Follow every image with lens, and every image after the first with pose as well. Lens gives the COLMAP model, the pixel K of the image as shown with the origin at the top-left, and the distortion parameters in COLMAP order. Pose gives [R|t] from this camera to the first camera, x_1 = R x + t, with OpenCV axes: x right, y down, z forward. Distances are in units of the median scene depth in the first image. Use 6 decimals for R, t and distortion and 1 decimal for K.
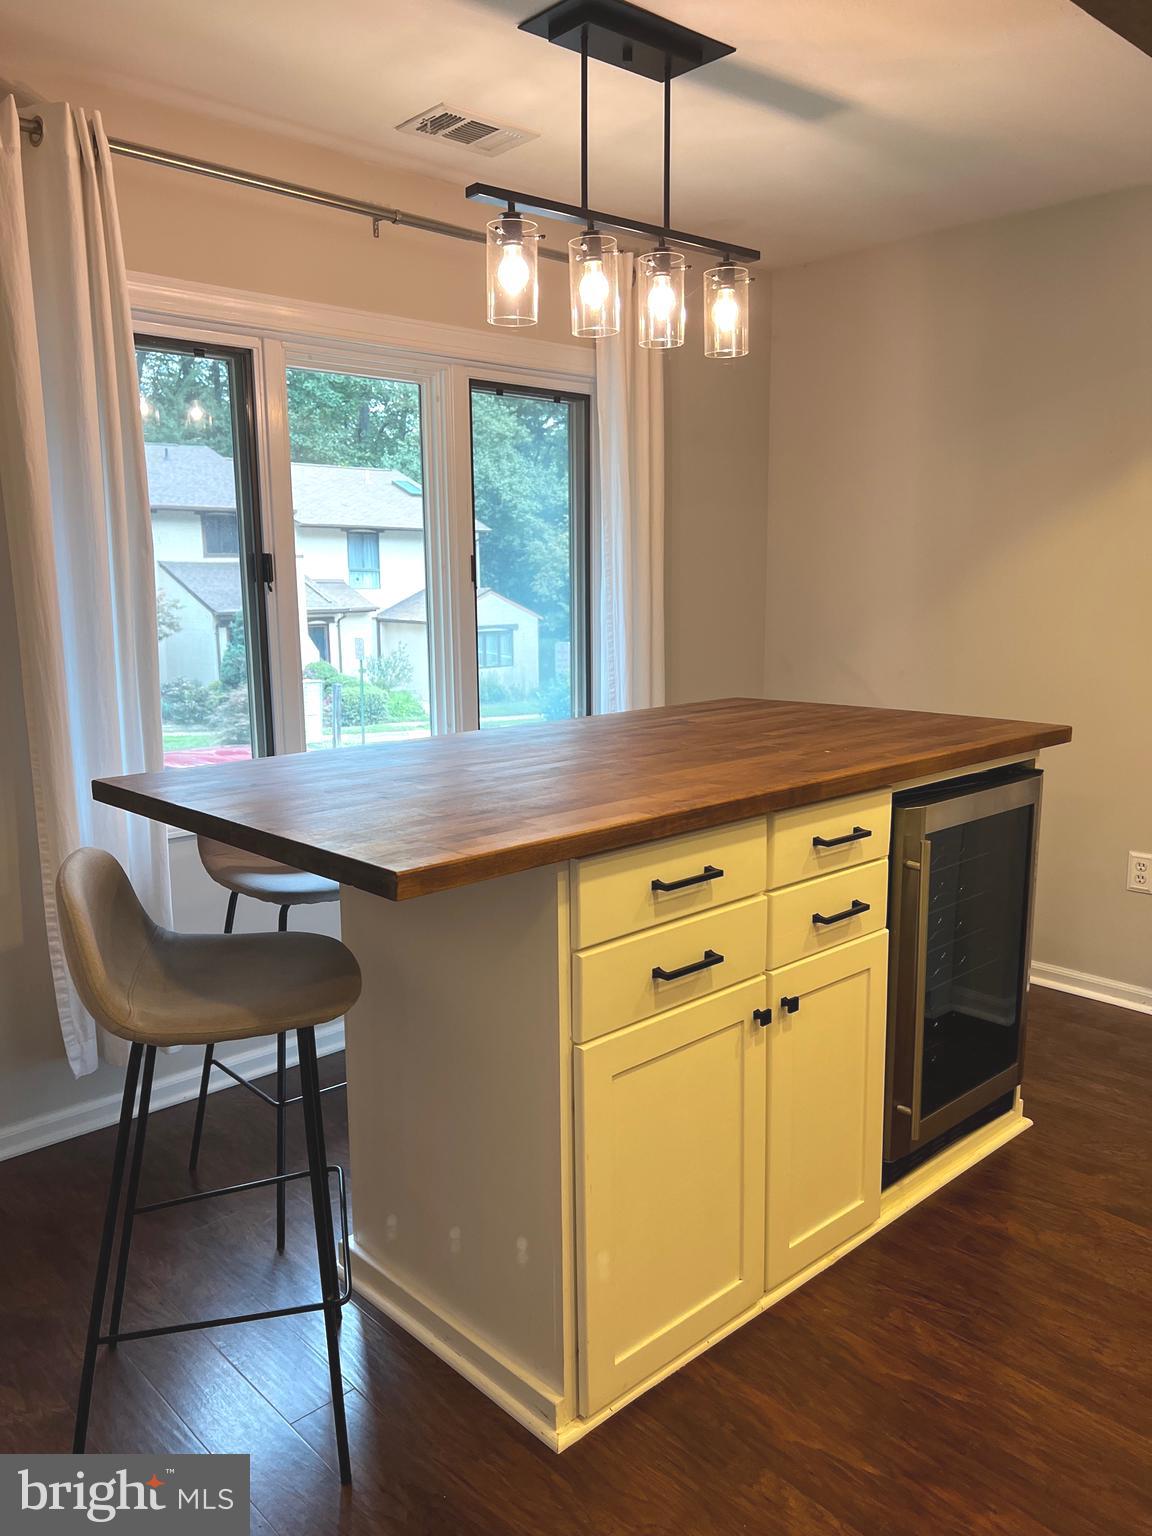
lens RADIAL K [[1153.3, 0, 576.0], [0, 1153.3, 768.0], [0, 0, 1]] dist [-0.007651, -0.005713]
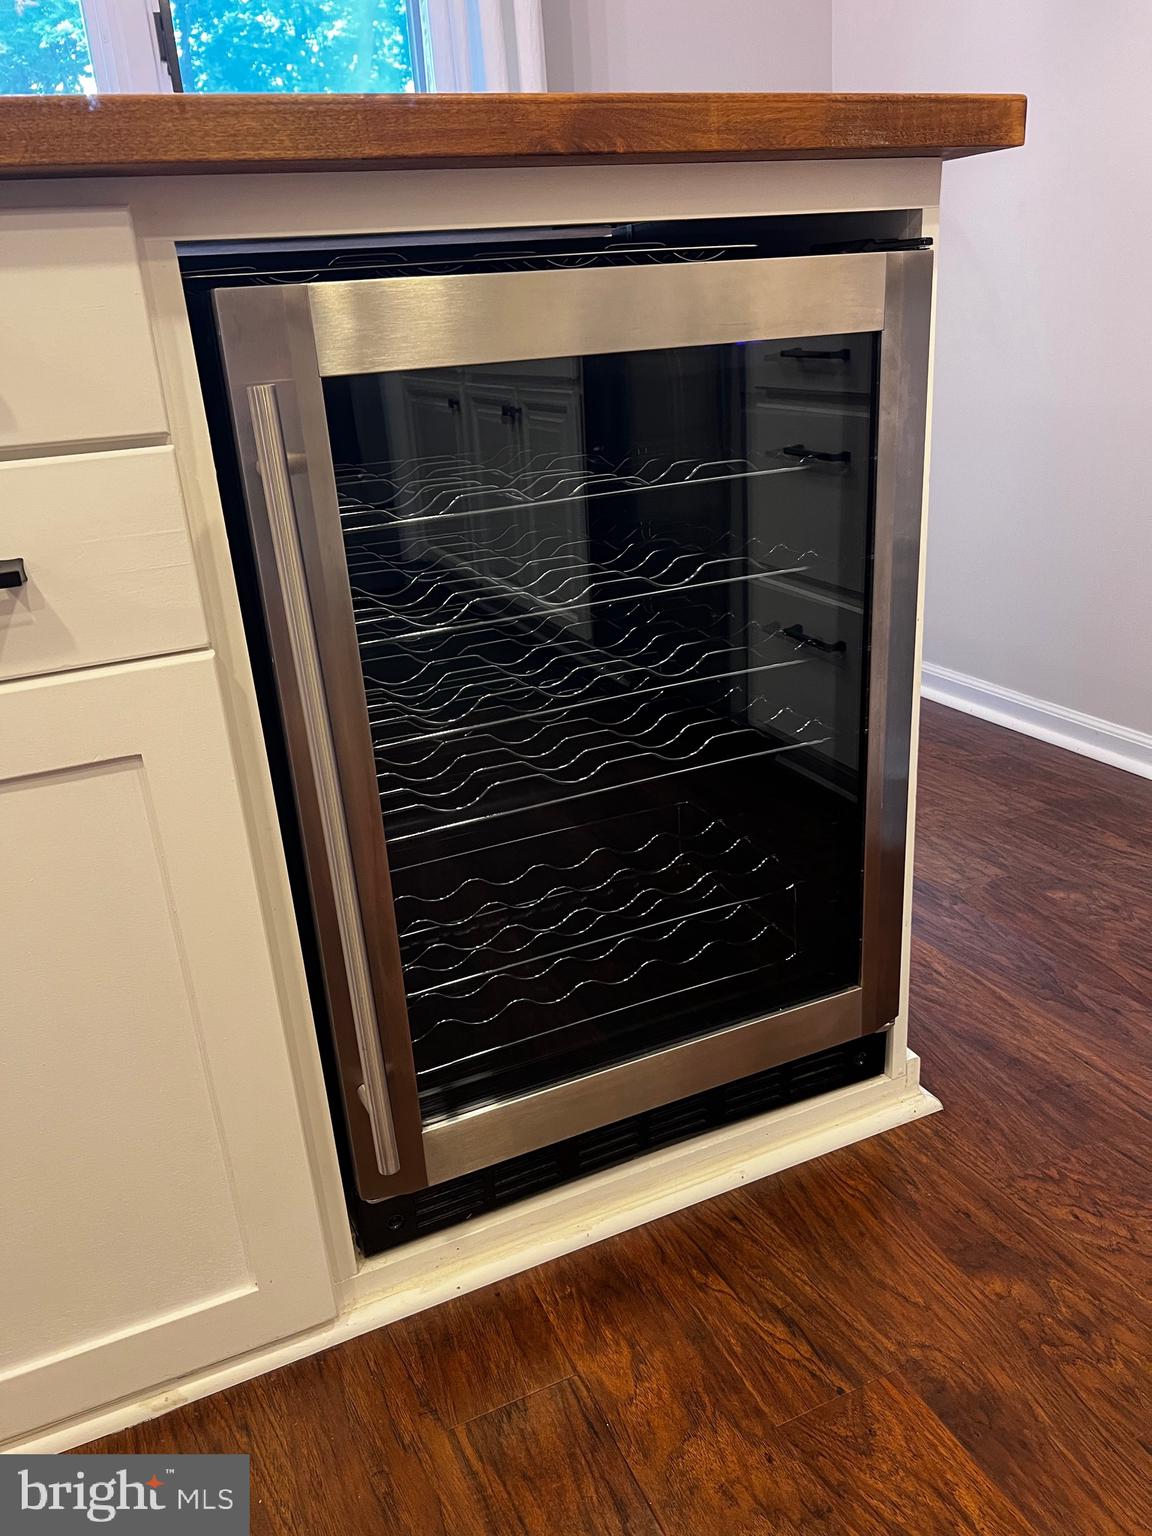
lens RADIAL K [[1153.3, 0, 576.0], [0, 1153.3, 768.0], [0, 0, 1]] dist [-0.007651, -0.005713]
pose [[0.949984, 0.067828, -0.304843, 0.423329], [0.001418, 0.975182, 0.221398, 0.083081], [0.312294, -0.210757, 0.926312, 0.604925]]
